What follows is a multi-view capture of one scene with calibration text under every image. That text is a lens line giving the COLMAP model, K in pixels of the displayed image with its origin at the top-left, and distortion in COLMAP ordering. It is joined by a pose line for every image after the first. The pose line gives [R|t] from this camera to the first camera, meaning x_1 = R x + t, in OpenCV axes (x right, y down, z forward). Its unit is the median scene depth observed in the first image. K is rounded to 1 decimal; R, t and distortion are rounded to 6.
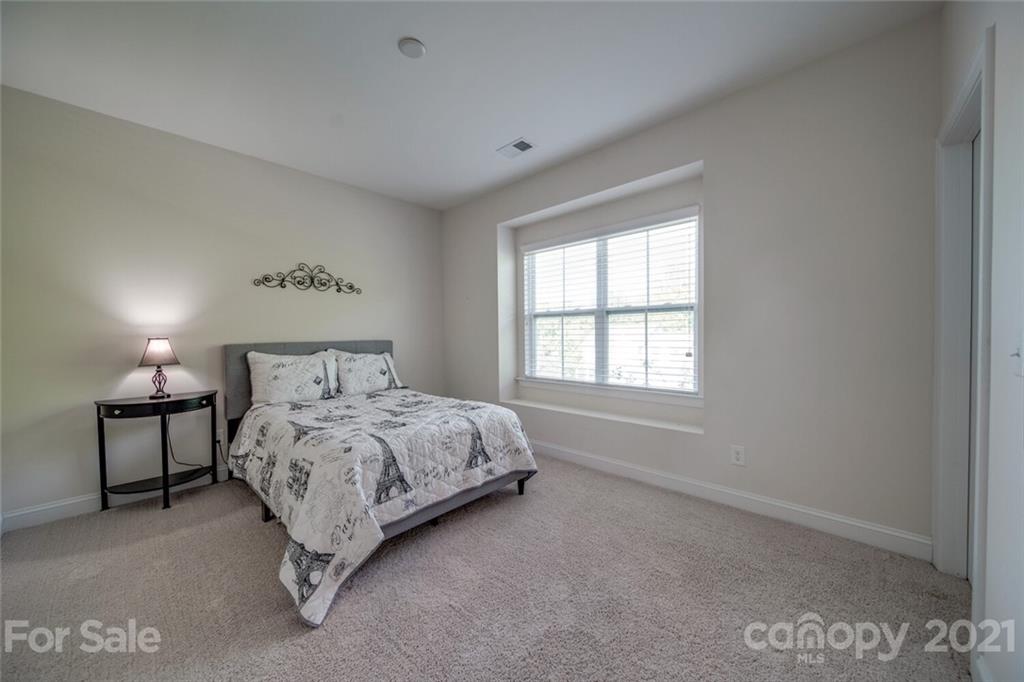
lens RADIAL K [[359.5, 0, 509.0], [0, 359.5, 342.1], [0, 0, 1]] dist [-0.002821, -0.000058]
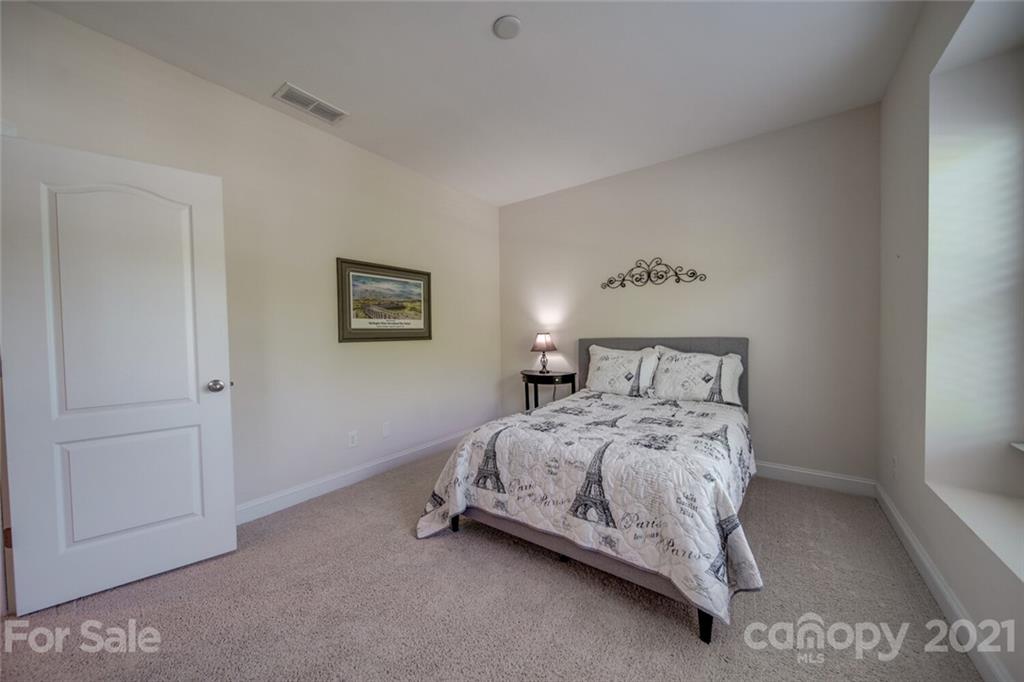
lens RADIAL K [[359.5, 0, 511.7], [0, 359.5, 343.9], [0, 0, 1]] dist [-0.002821, -0.000058]
pose [[0.130644, 0.039217, -0.990653, 0.442852], [-0.012040, 0.999206, 0.037968, -0.019077], [0.991356, 0.006967, 0.131012, 0.579542]]
